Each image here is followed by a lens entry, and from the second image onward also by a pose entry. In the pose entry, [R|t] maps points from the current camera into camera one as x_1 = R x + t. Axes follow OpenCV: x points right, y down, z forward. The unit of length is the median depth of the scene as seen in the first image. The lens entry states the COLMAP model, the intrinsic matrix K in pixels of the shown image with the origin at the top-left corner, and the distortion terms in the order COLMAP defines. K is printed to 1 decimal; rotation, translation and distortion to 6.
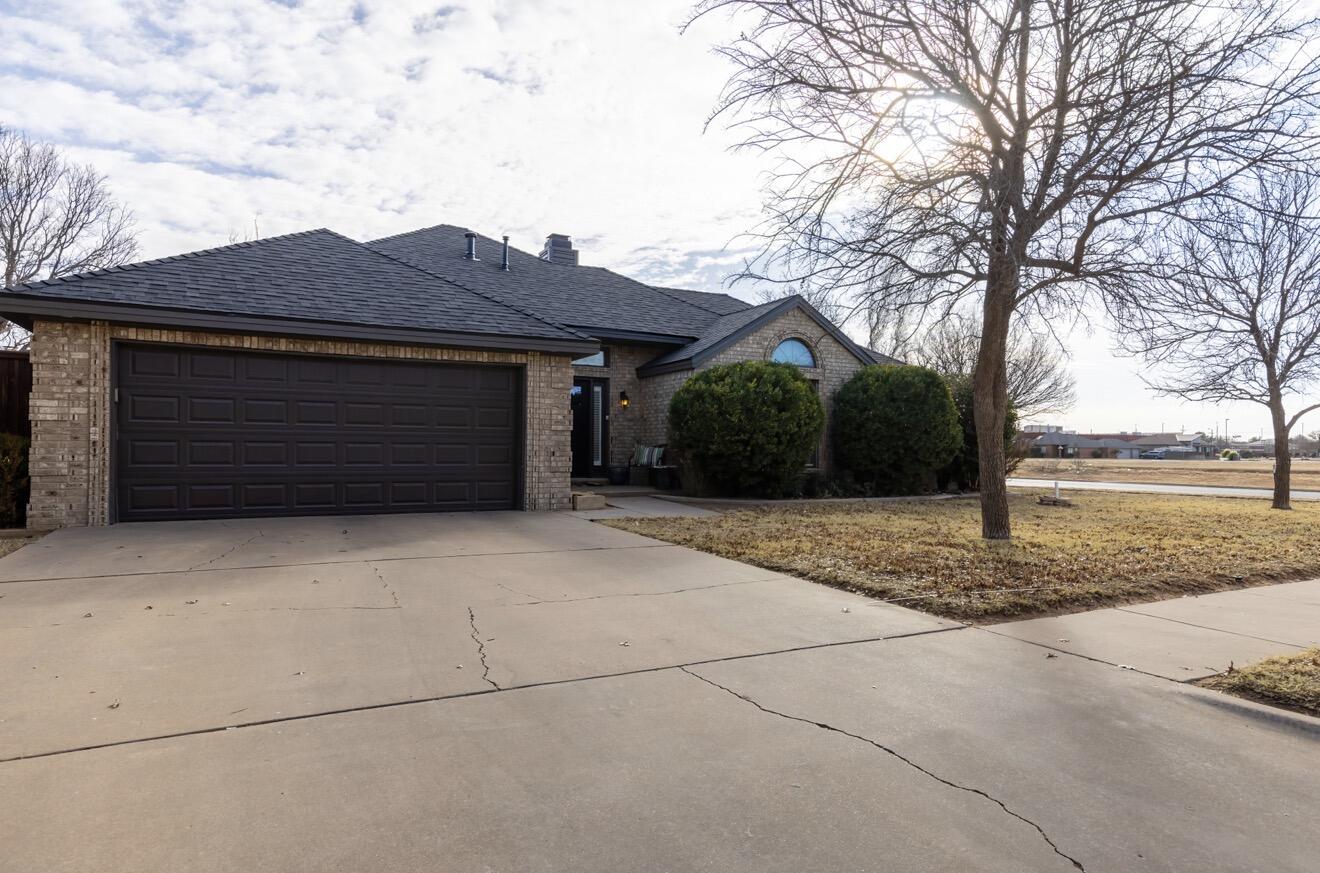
lens RADIAL K [[702.0, 0, 653.2], [0, 702.0, 391.9], [0, 0, 1]] dist [0.002168, 0.001247]
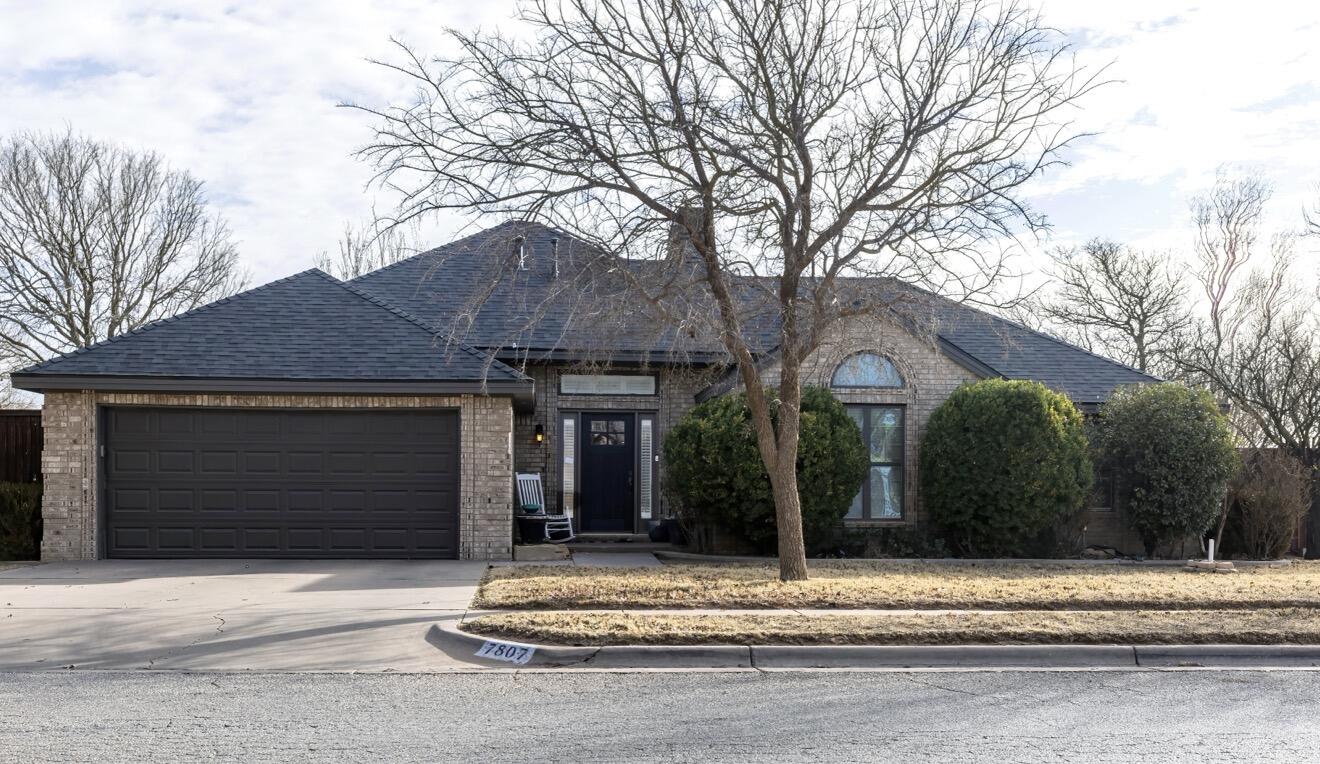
lens RADIAL K [[1205.3, 0, 660.0], [0, 1205.3, 382.0], [0, 0, 1]] dist [-0.007758, -0.009939]
pose [[0.935877, -0.039752, -0.350078, 0.736899], [0.032424, 0.999116, -0.026771, -0.023776], [0.350833, 0.013703, 0.936338, -0.504875]]
